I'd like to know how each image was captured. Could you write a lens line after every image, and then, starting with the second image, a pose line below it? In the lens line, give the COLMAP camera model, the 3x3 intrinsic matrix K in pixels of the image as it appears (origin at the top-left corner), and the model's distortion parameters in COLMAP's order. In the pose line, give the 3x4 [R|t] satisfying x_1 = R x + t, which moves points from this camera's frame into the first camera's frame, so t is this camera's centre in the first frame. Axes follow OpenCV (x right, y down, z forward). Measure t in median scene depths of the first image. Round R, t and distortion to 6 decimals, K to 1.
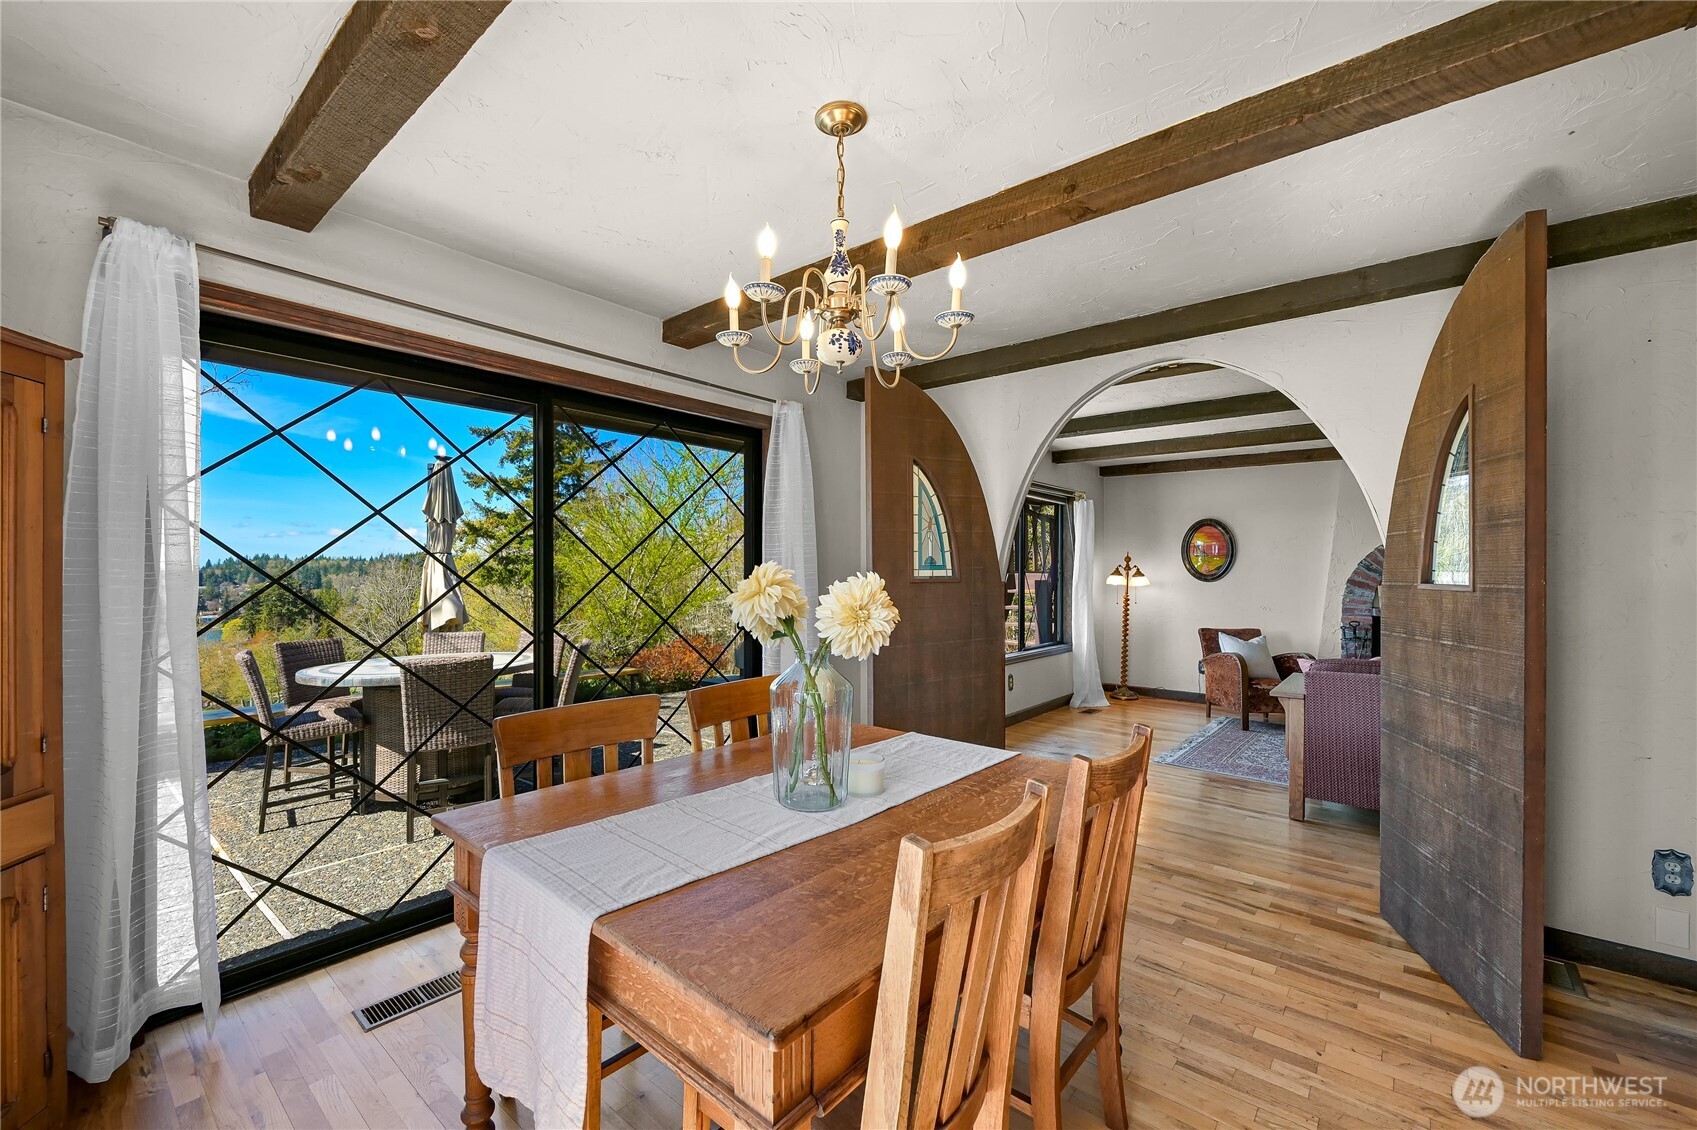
lens RADIAL K [[695.1, 0, 838.3], [0, 695.1, 557.8], [0, 0, 1]] dist [0.024396, 0.000181]
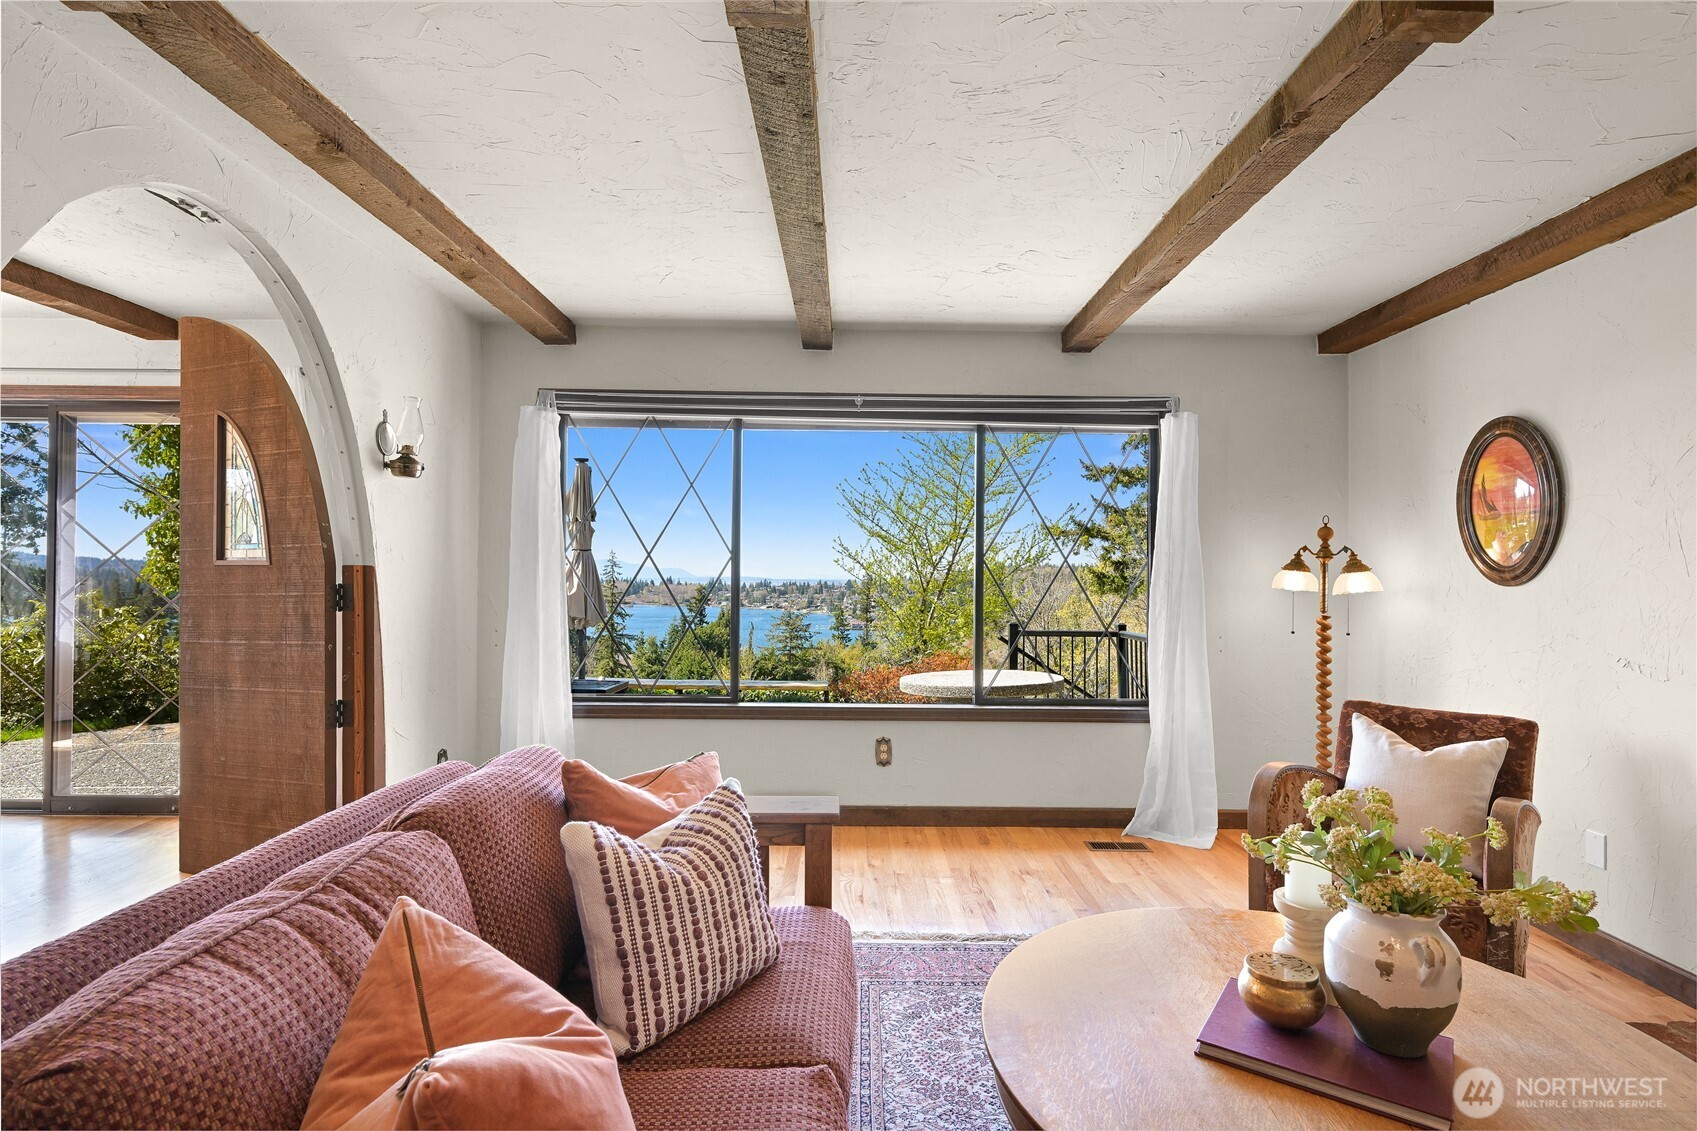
lens RADIAL K [[865.7, 0, 848.5], [0, 865.7, 565.5], [0, 0, 1]] dist [-0.017502, 0.000178]
pose [[0.645391, -0.007118, -0.763820, 0.664721], [0.008591, 0.999961, -0.002060, 0.021912], [0.763804, -0.005232, 0.645426, 0.444182]]
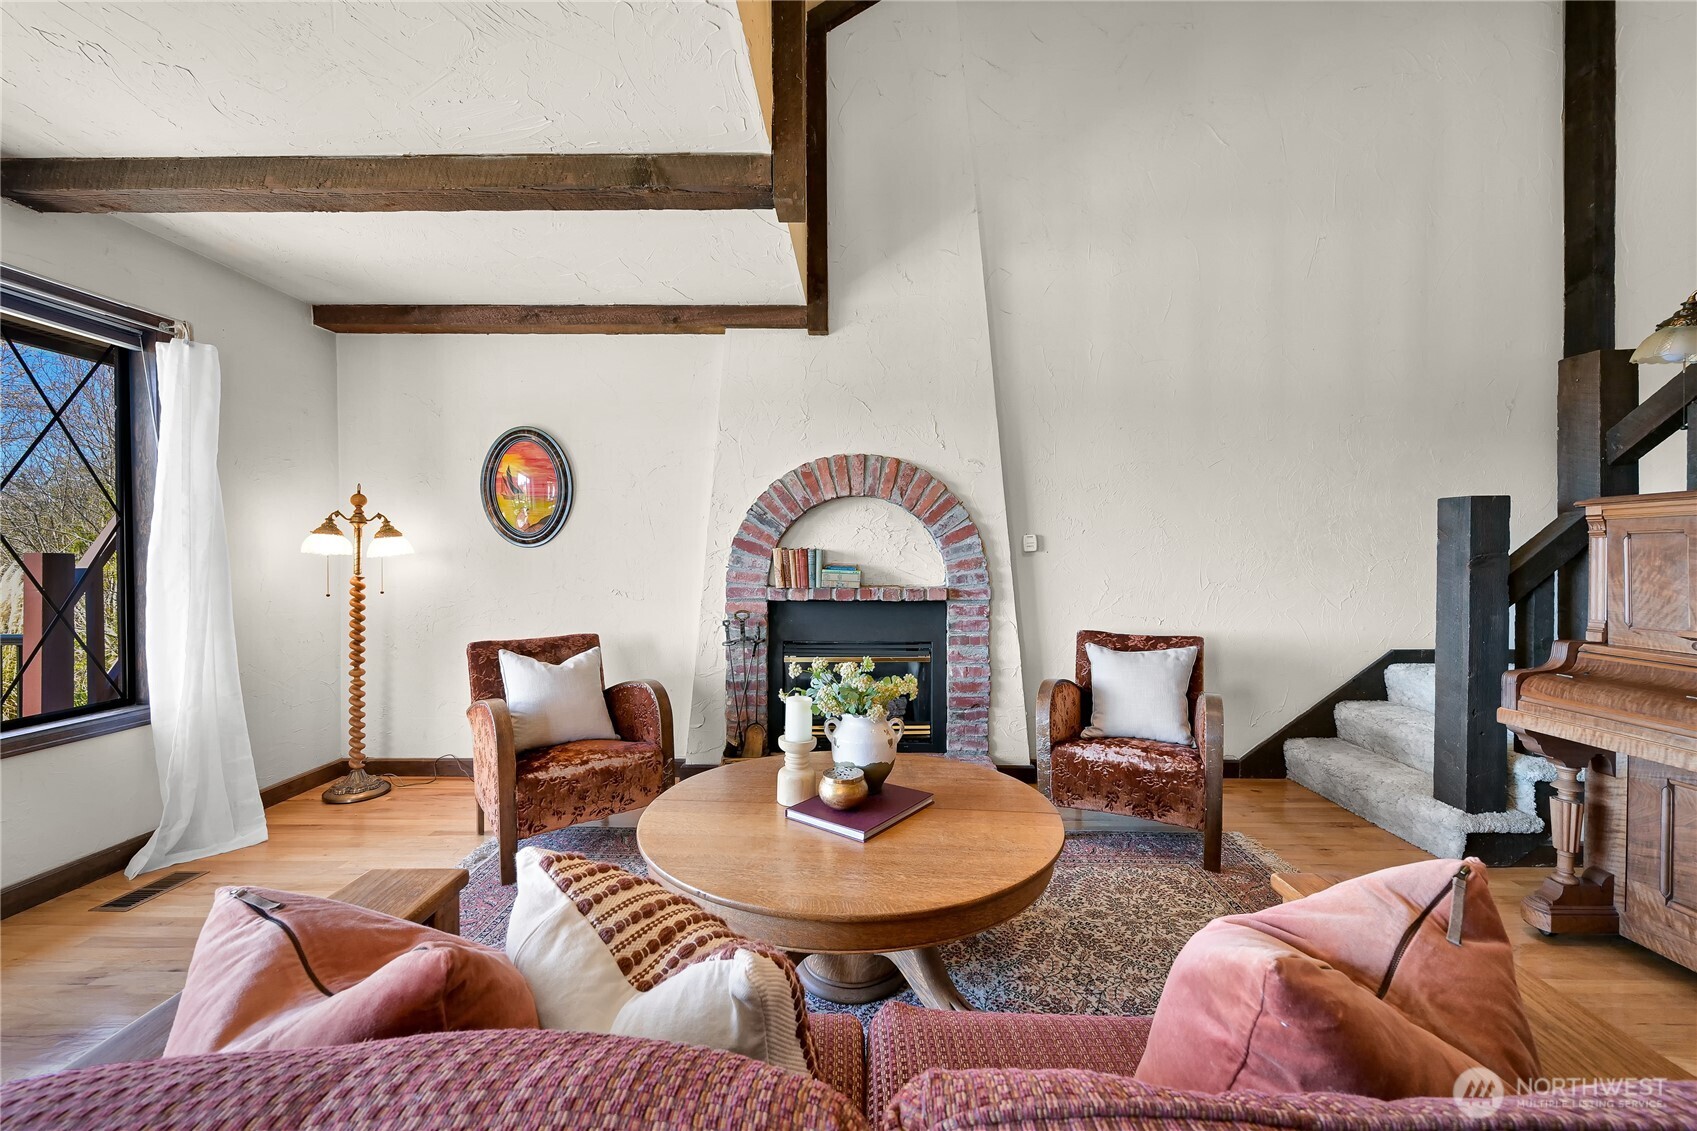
lens RADIAL K [[695.1, 0, 838.3], [0, 695.1, 558.3], [0, 0, 1]] dist [0.024396, 0.000181]
pose [[0.776642, -0.011094, 0.629845, 0.384596], [-0.007113, 0.999627, 0.026379, 0.027777], [-0.629902, -0.024967, 0.776273, 0.449507]]
